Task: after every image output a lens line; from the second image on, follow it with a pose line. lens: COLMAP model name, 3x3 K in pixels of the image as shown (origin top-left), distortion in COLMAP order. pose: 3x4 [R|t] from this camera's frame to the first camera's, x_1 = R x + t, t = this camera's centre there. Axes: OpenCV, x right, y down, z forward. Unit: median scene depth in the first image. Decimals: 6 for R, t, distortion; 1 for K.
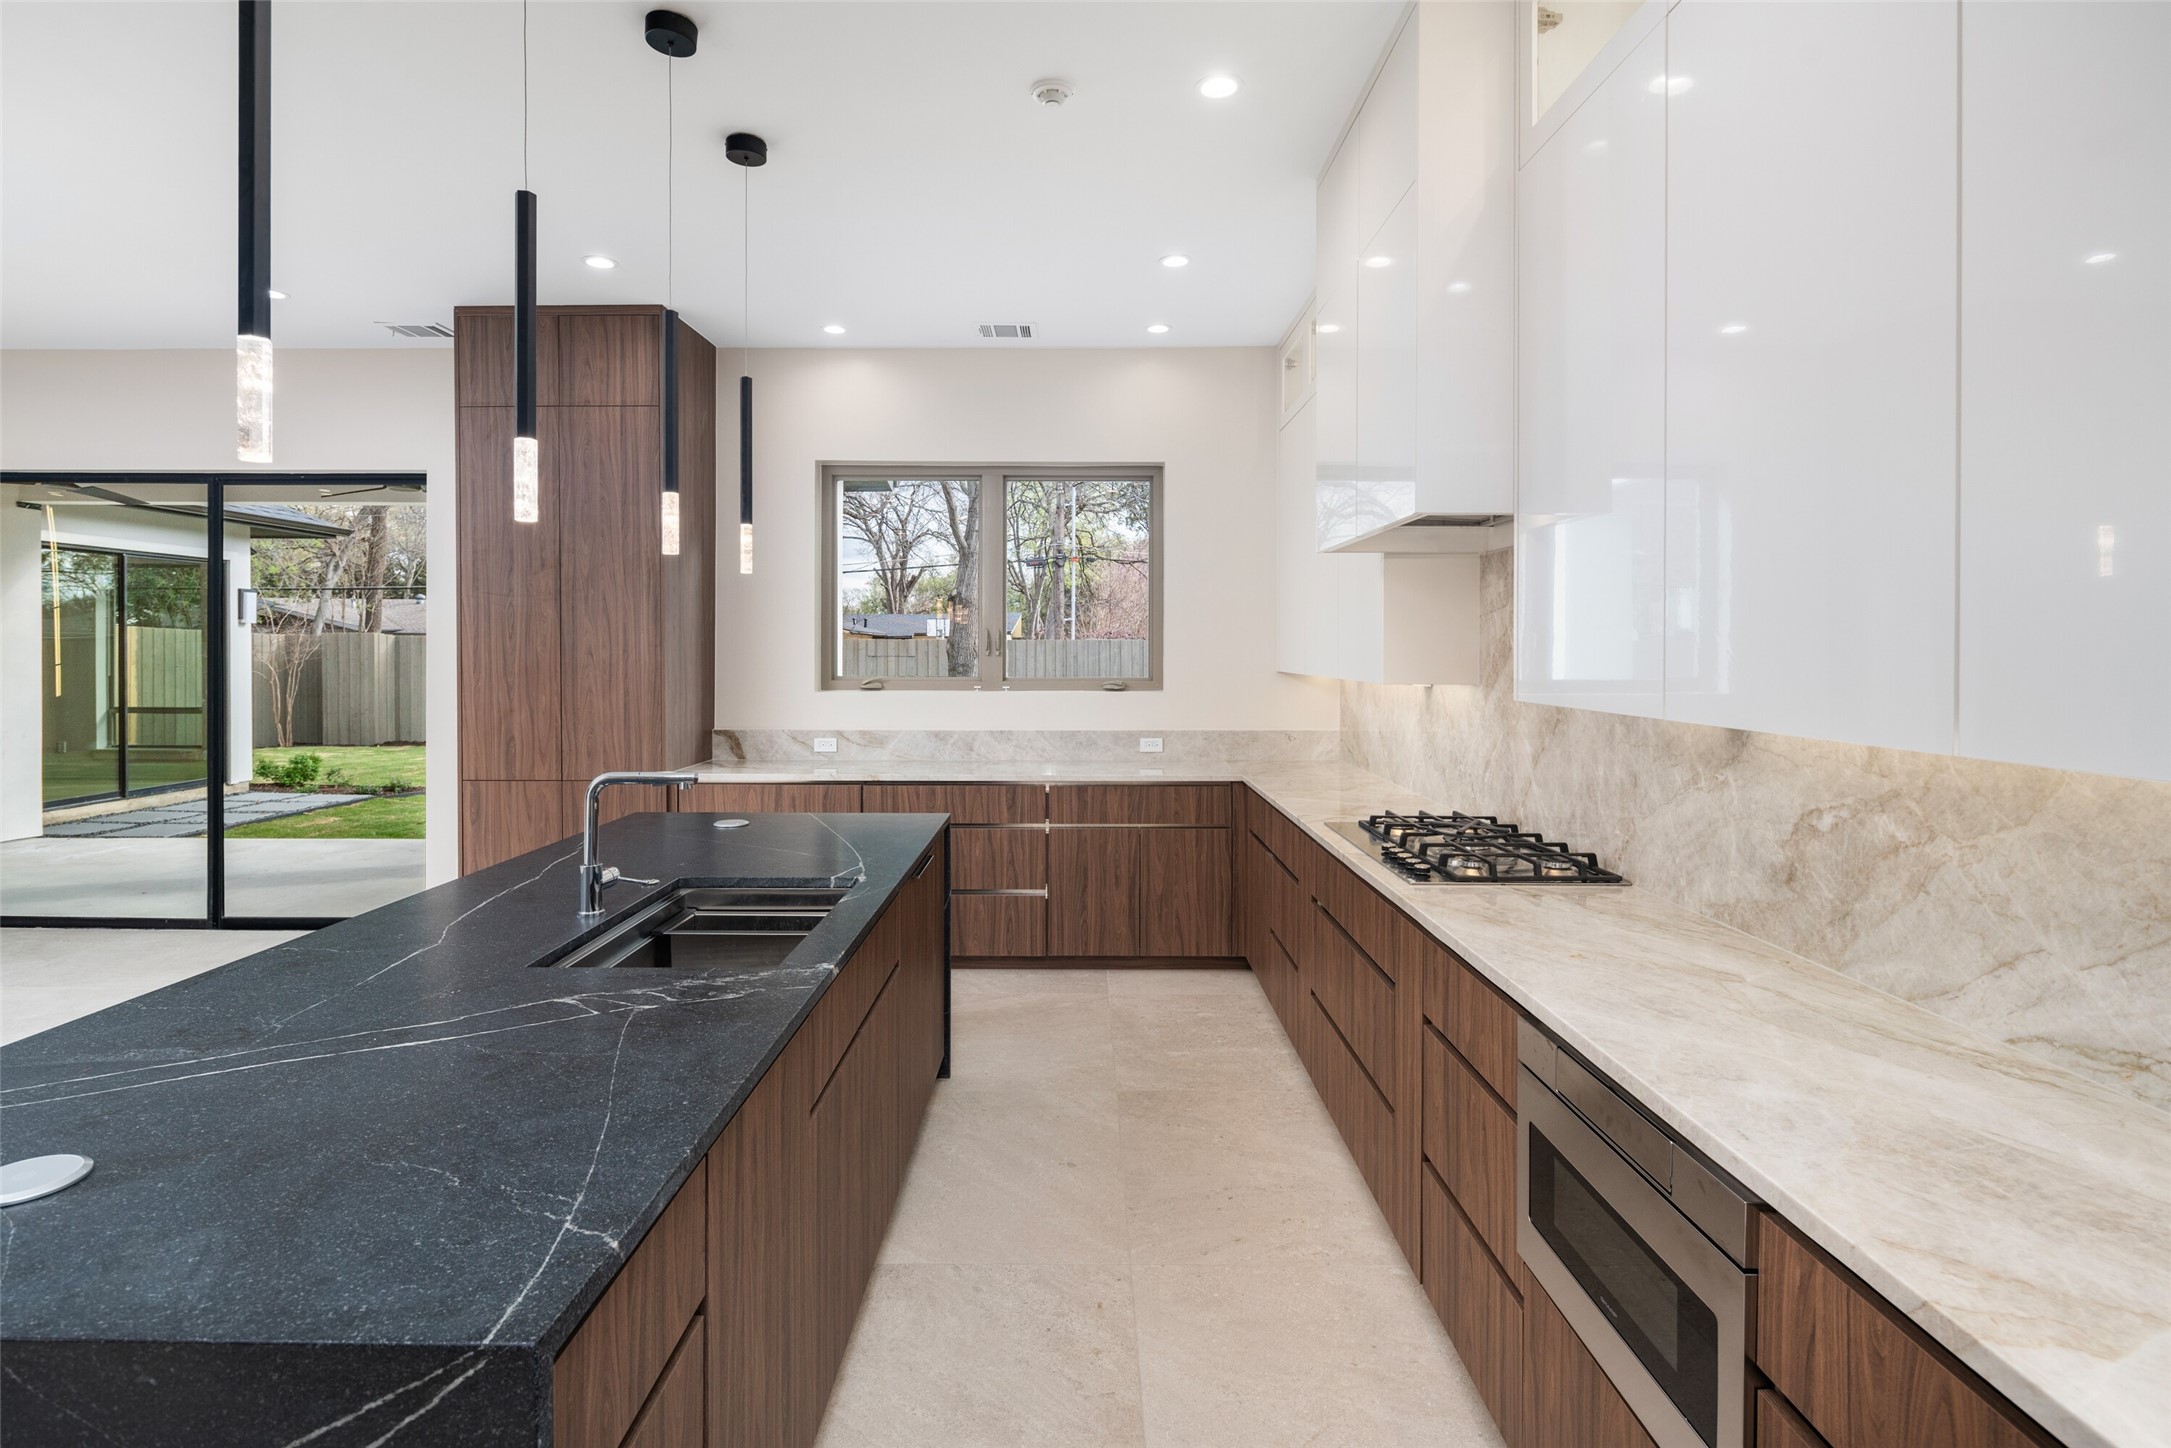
lens RADIAL K [[1054.8, 0, 1074.3], [0, 1054.8, 648.4], [0, 0, 1]] dist [0.000344, -0.000781]
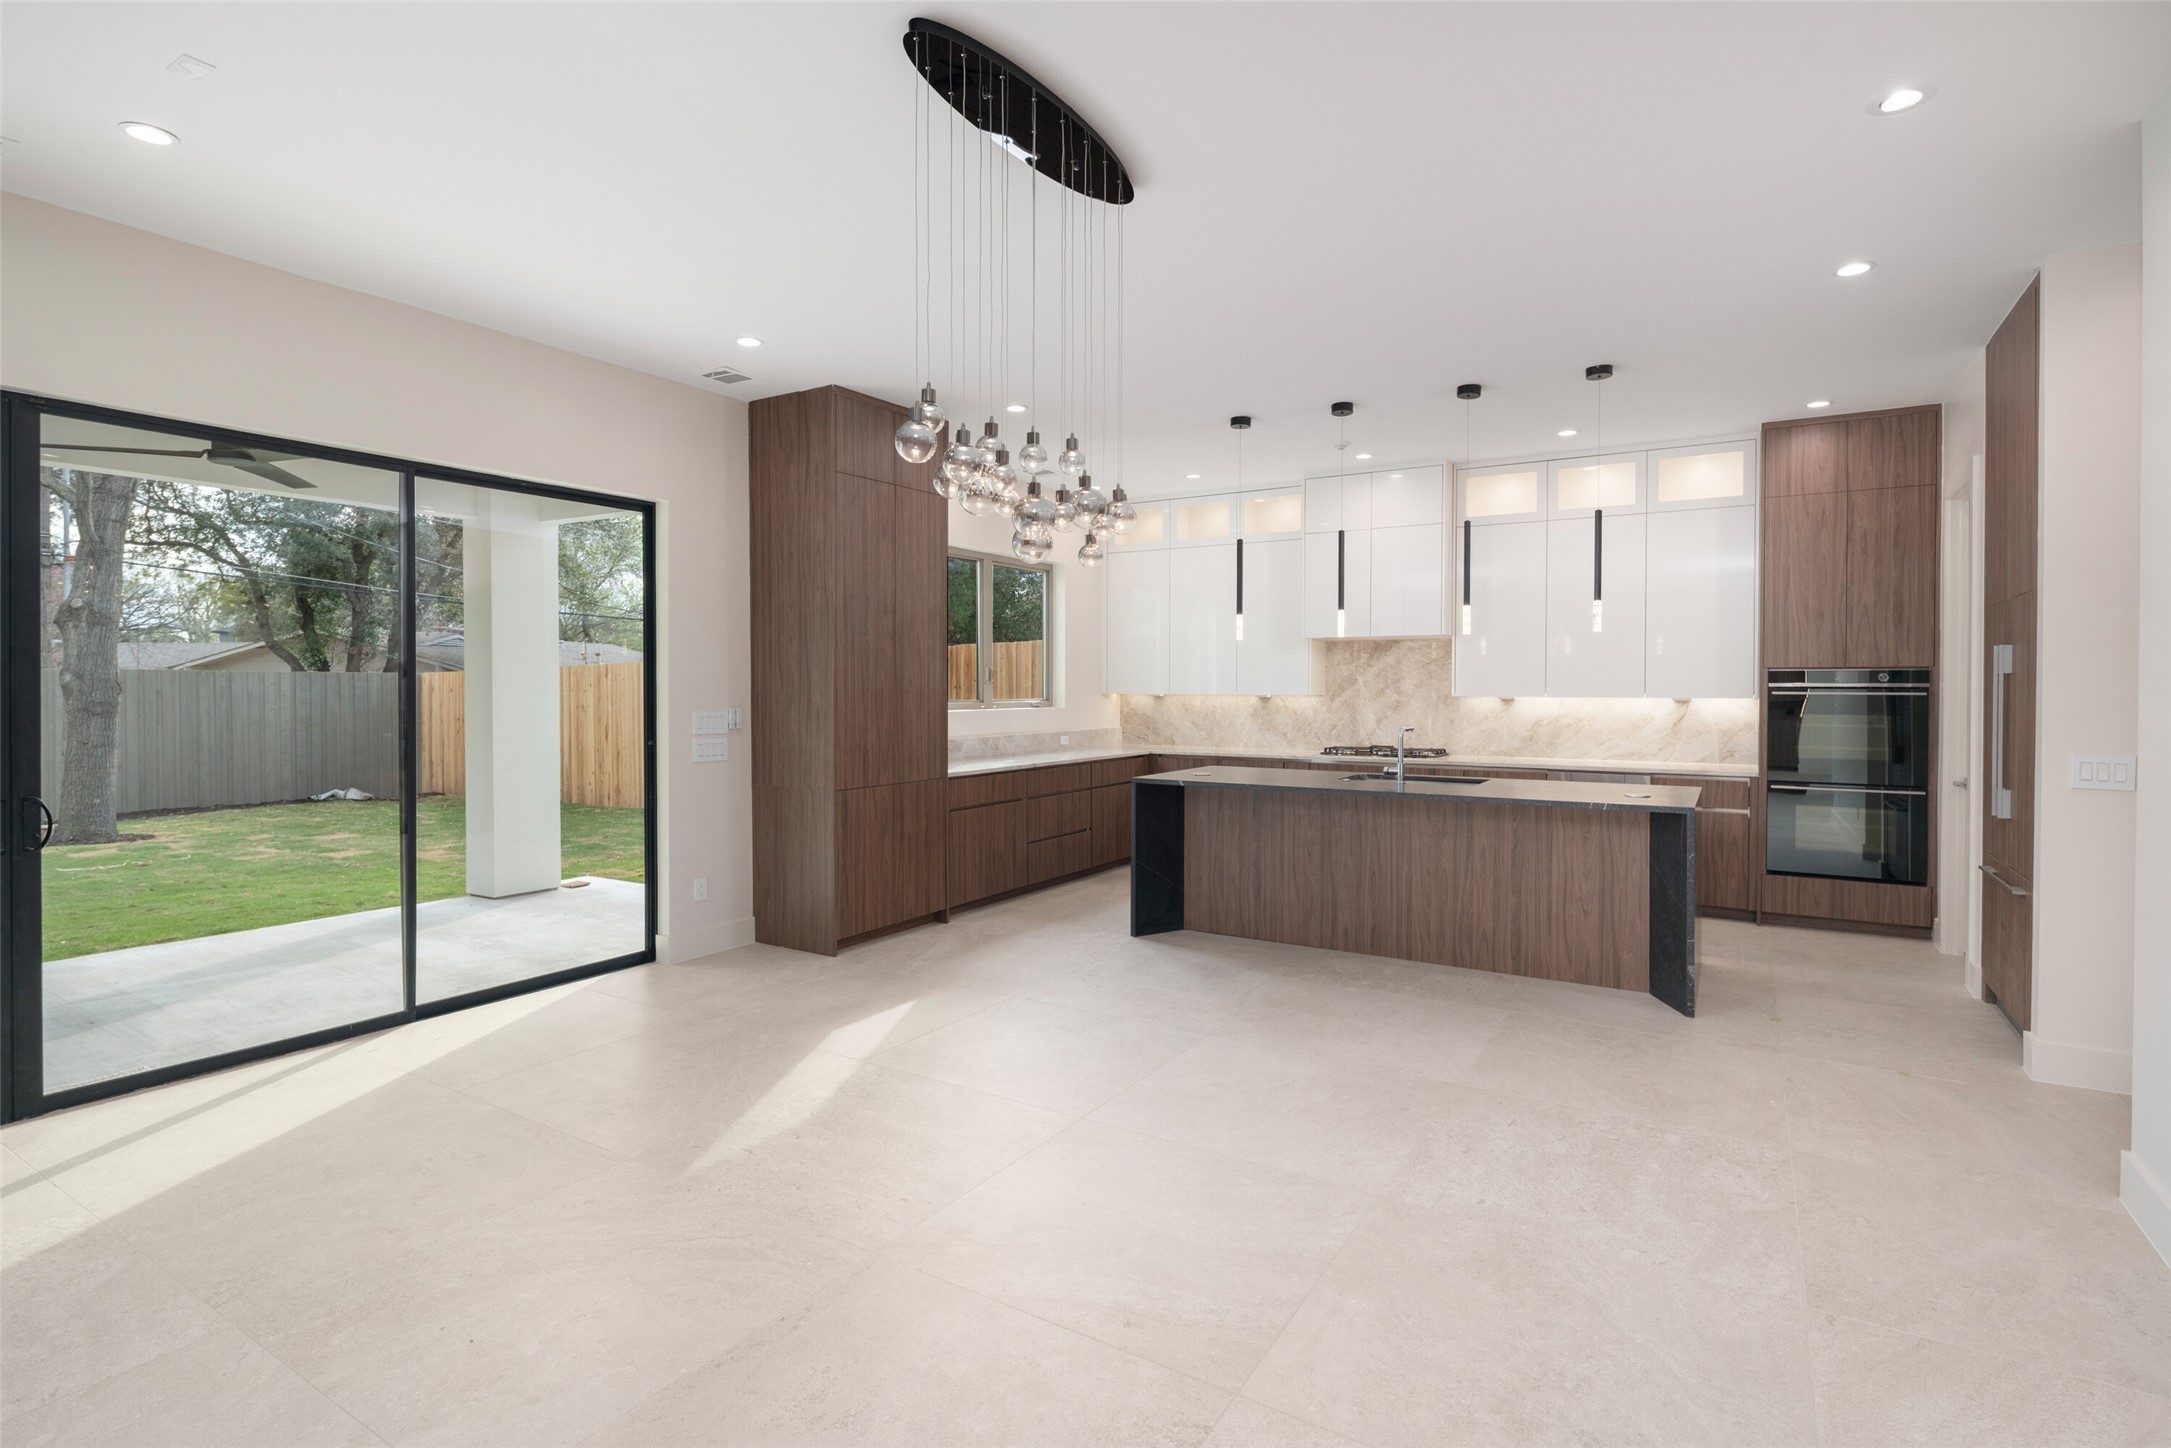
lens RADIAL K [[1054.8, 0, 1074.3], [0, 1054.8, 648.4], [0, 0, 1]] dist [0.000344, -0.000781]
pose [[0.526350, 0.028452, 0.849792, -1.445242], [0.000148, 0.999437, -0.033555, 0.006519], [-0.850268, 0.017788, 0.526049, 0.155516]]
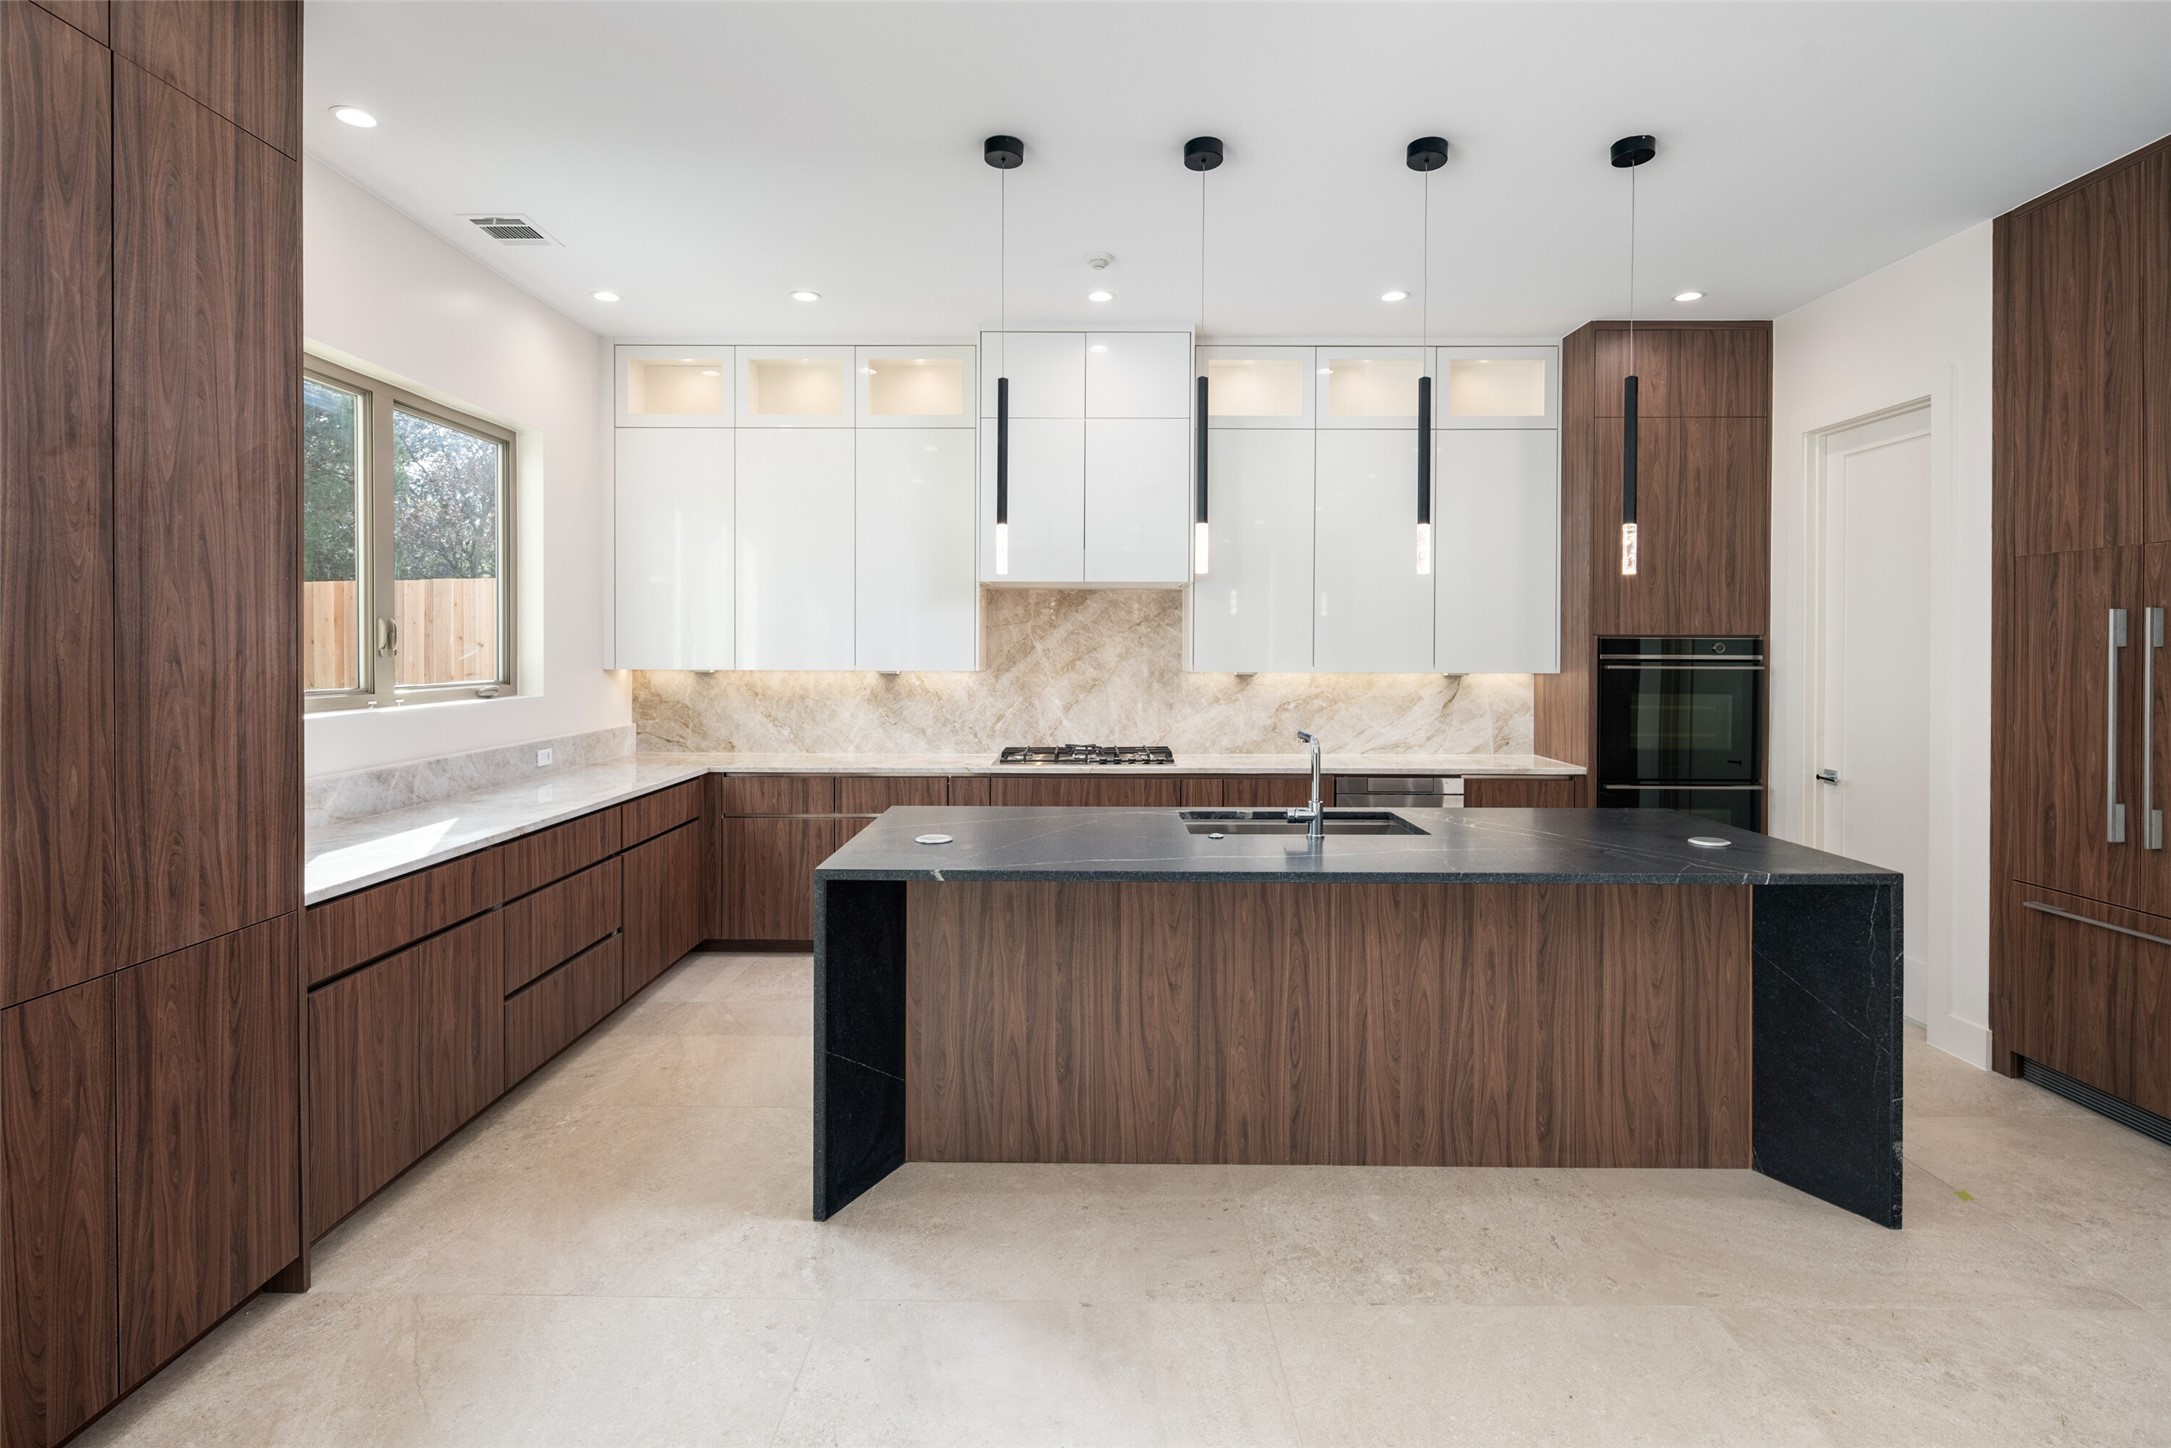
lens RADIAL K [[1054.8, 0, 1074.3], [0, 1054.8, 648.4], [0, 0, 1]] dist [0.000344, -0.000781]
pose [[0.001410, -0.003274, 0.999994, -0.891611], [-0.002942, 0.999990, 0.003278, -0.002305], [-0.999995, -0.002947, 0.001400, 0.630349]]
